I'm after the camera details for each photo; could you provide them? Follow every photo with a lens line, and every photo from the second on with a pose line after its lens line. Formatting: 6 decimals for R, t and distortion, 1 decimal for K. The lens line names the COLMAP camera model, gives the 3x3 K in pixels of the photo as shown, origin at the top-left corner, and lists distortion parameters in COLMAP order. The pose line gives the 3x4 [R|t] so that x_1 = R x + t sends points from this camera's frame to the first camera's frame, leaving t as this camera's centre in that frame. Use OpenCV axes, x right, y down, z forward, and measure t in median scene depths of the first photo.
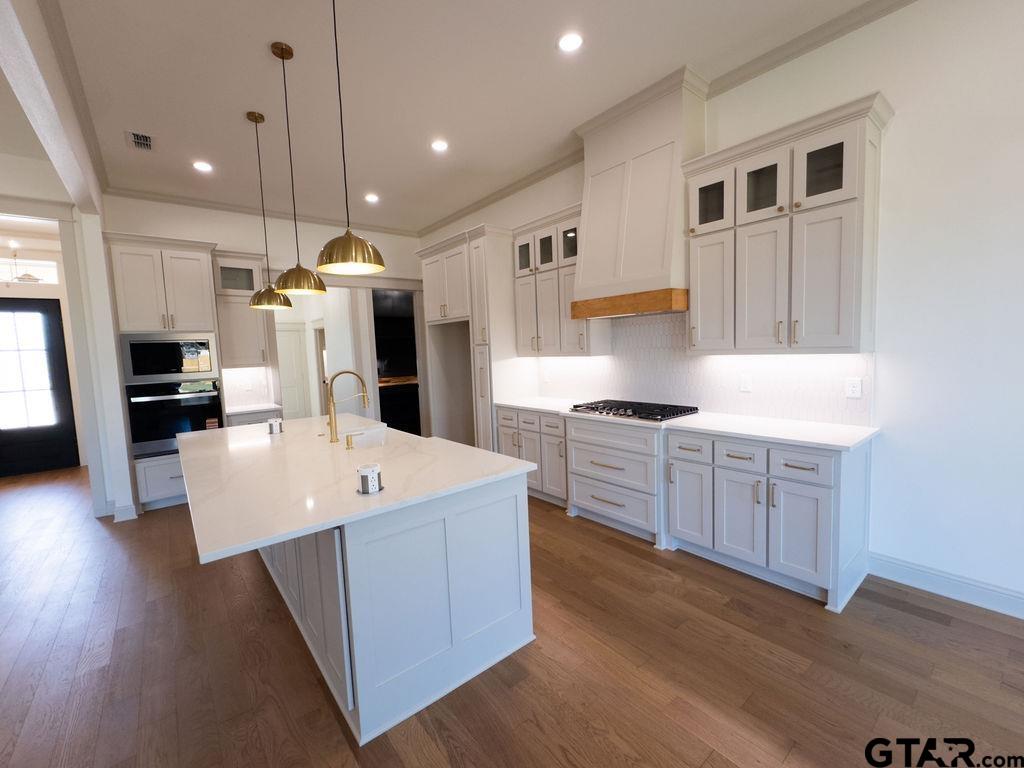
lens RADIAL K [[429.6, 0, 510.4], [0, 429.6, 384.3], [0, 0, 1]] dist [-0.002548, -0.000067]
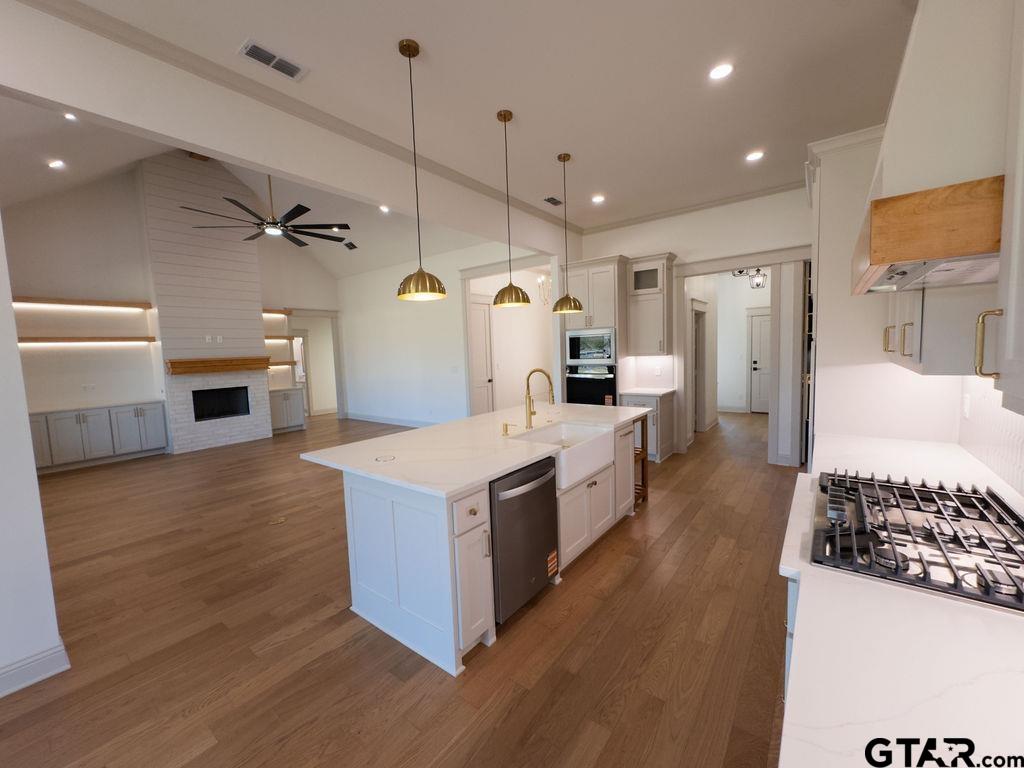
lens RADIAL K [[408.6, 0, 511.2], [0, 408.6, 383.6], [0, 0, 1]] dist [-0.002562, 0.000227]
pose [[0.234930, 0.113177, -0.965401, 0.635717], [-0.055831, 0.993130, 0.102841, -0.098982], [0.970408, 0.029739, 0.239634, 0.650309]]
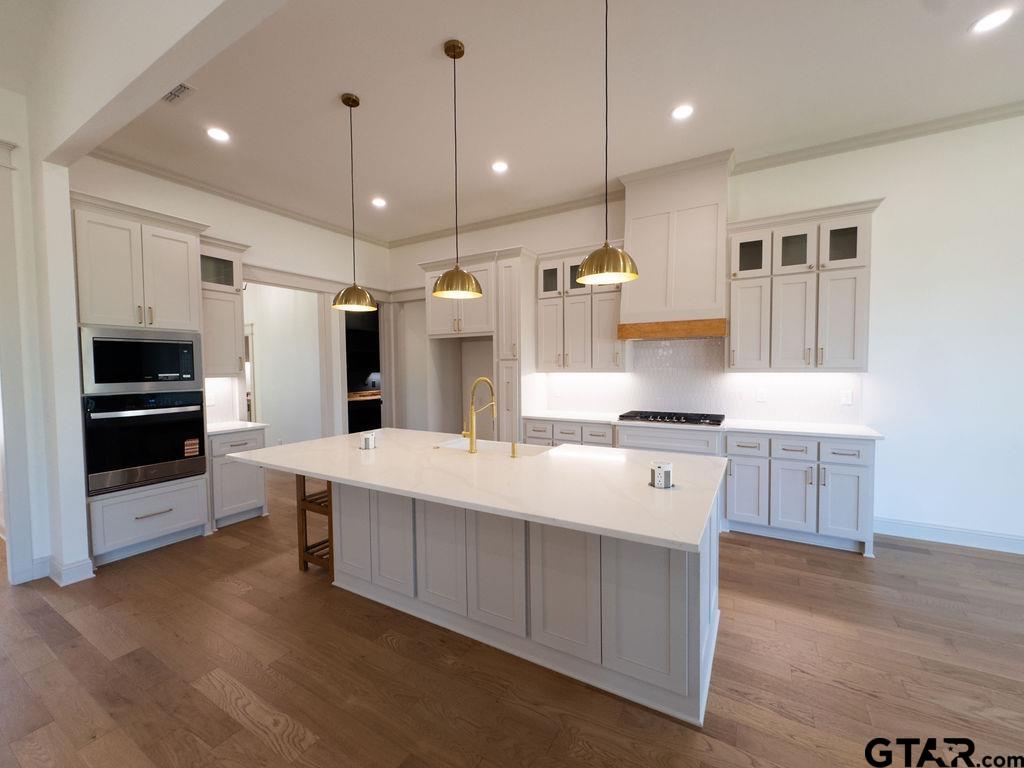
lens RADIAL K [[418.5, 0, 510.9], [0, 418.5, 383.7], [0, 0, 1]] dist [-0.001223, 0.000425]
pose [[0.937179, 0.016158, 0.348474, -0.633943], [0.002444, 0.998598, -0.052878, 0.029439], [-0.348840, 0.050407, 0.935826, 0.087018]]
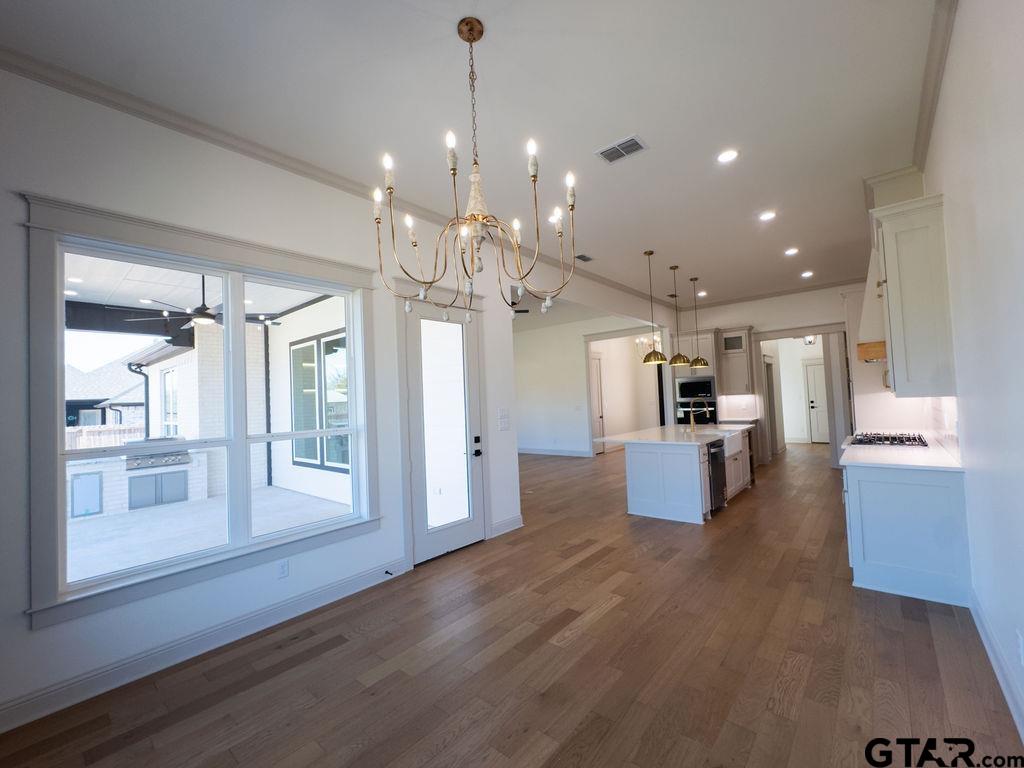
lens RADIAL K [[429.6, 0, 510.4], [0, 429.6, 384.3], [0, 0, 1]] dist [-0.002548, -0.000067]
pose [[0.176932, -0.002579, -0.984220, 1.487998], [-0.048164, 0.998776, -0.011275, -0.034056], [0.983044, 0.049399, 0.176592, -0.276098]]
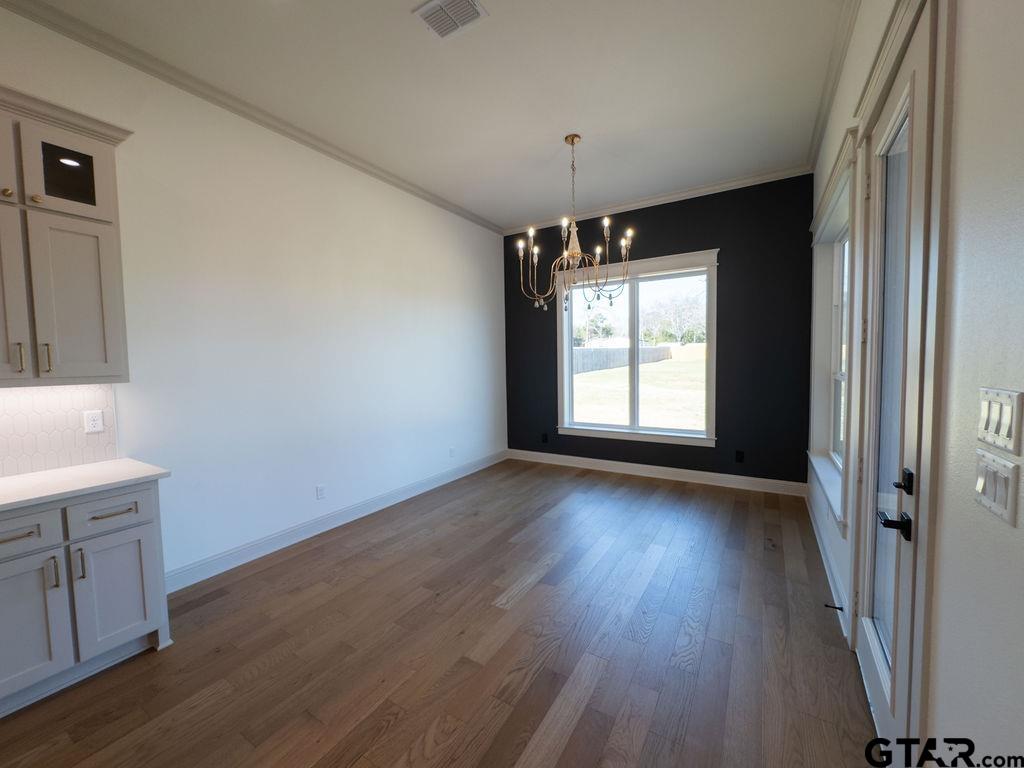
lens RADIAL K [[408.6, 0, 511.2], [0, 408.6, 383.6], [0, 0, 1]] dist [-0.002562, 0.000227]
pose [[-0.329591, -0.008948, 0.944081, -0.285404], [0.109603, 0.992831, 0.047674, -0.014200], [-0.937740, 0.119187, -0.326247, 0.388676]]
